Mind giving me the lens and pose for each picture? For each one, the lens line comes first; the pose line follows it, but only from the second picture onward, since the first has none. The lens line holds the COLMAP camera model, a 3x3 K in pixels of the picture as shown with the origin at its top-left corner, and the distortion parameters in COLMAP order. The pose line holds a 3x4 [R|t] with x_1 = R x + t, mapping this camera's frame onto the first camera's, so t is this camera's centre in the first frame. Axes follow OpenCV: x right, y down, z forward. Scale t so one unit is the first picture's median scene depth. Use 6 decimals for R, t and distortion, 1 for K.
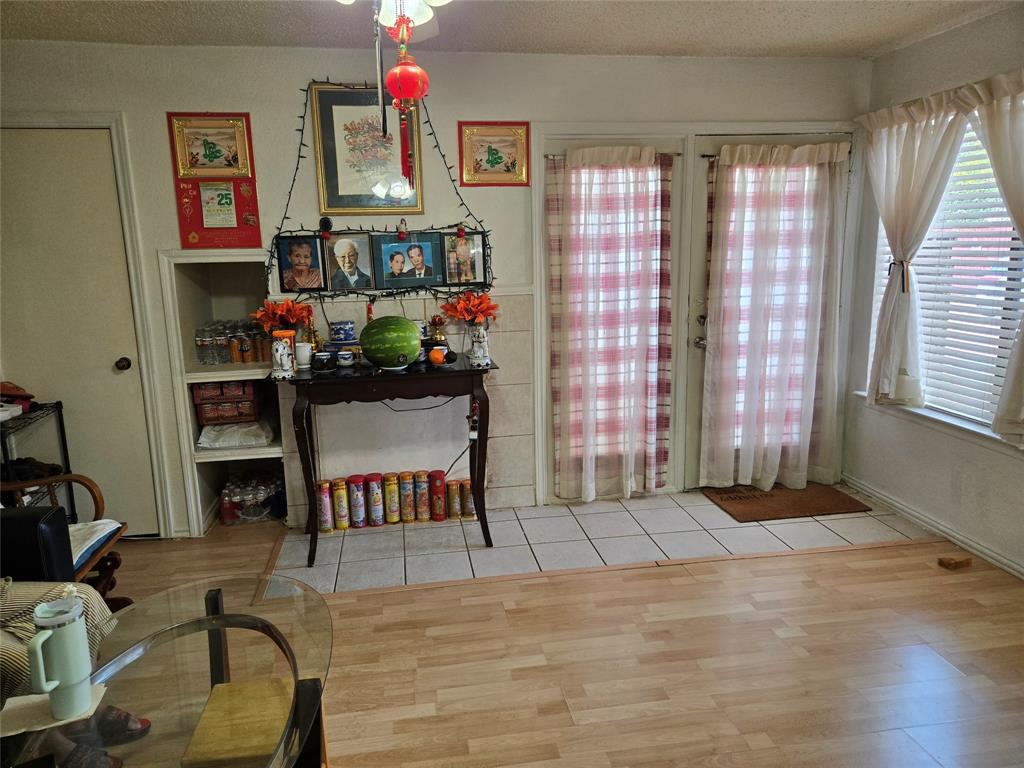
lens RADIAL K [[690.8, 0, 500.8], [0, 690.8, 375.0], [0, 0, 1]] dist [0.084394, -0.066384]
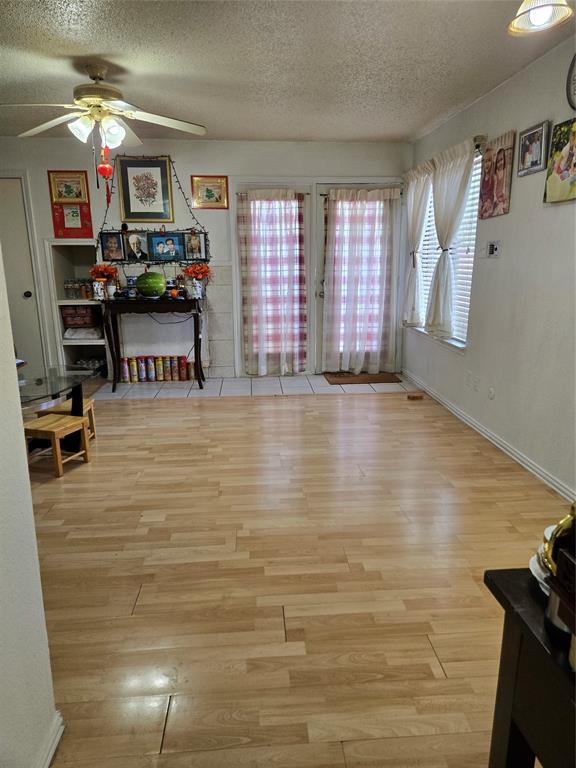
lens RADIAL K [[518.1, 0, 288.0], [0, 518.1, 384.0], [0, 0, 1]] dist [0.084394, -0.066384]
pose [[0.996847, 0.033781, -0.071799, 0.326968], [-0.029916, 0.998080, 0.054231, 0.133168], [0.073493, -0.051912, 0.995944, -0.475385]]
